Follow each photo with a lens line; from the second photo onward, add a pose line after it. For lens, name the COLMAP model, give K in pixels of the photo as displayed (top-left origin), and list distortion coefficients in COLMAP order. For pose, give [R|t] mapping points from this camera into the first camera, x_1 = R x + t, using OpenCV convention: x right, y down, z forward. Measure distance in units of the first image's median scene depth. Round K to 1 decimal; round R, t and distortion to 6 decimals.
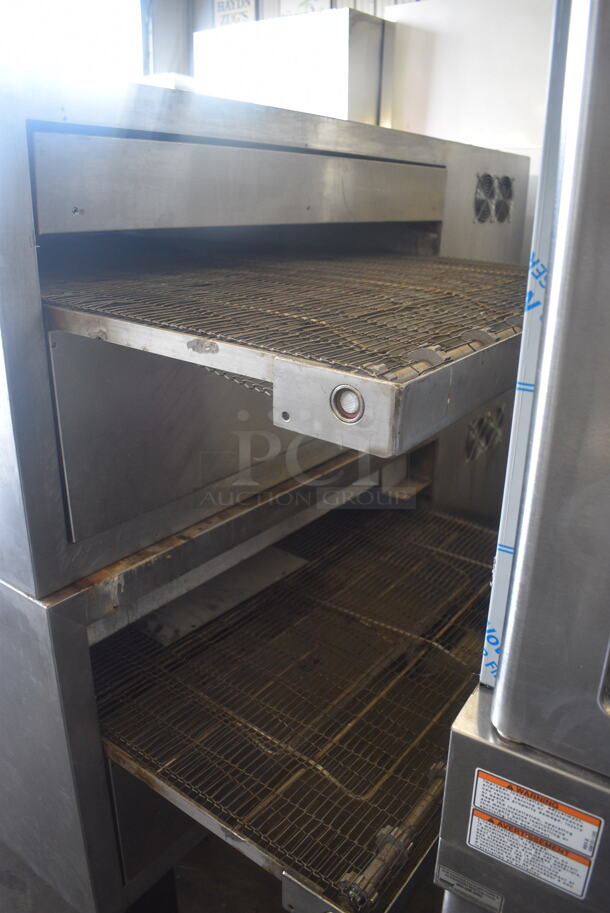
lens RADIAL K [[727.6, 0, 301.9], [0, 727.6, 456.5], [0, 0, 1]] dist [-0.093516, -0.001184]
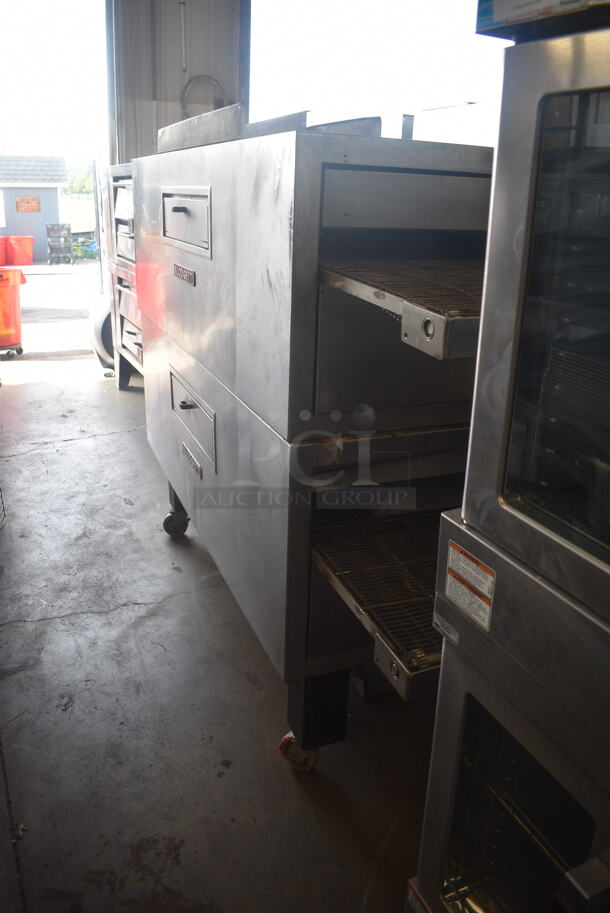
lens RADIAL K [[727.6, 0, 307.9], [0, 727.6, 455.3], [0, 0, 1]] dist [-0.093516, -0.001184]
pose [[0.861380, 0.197961, -0.467800, 0.703273], [-0.201554, 0.978535, 0.042962, 0.217919], [0.466263, 0.057280, 0.882790, -0.713626]]
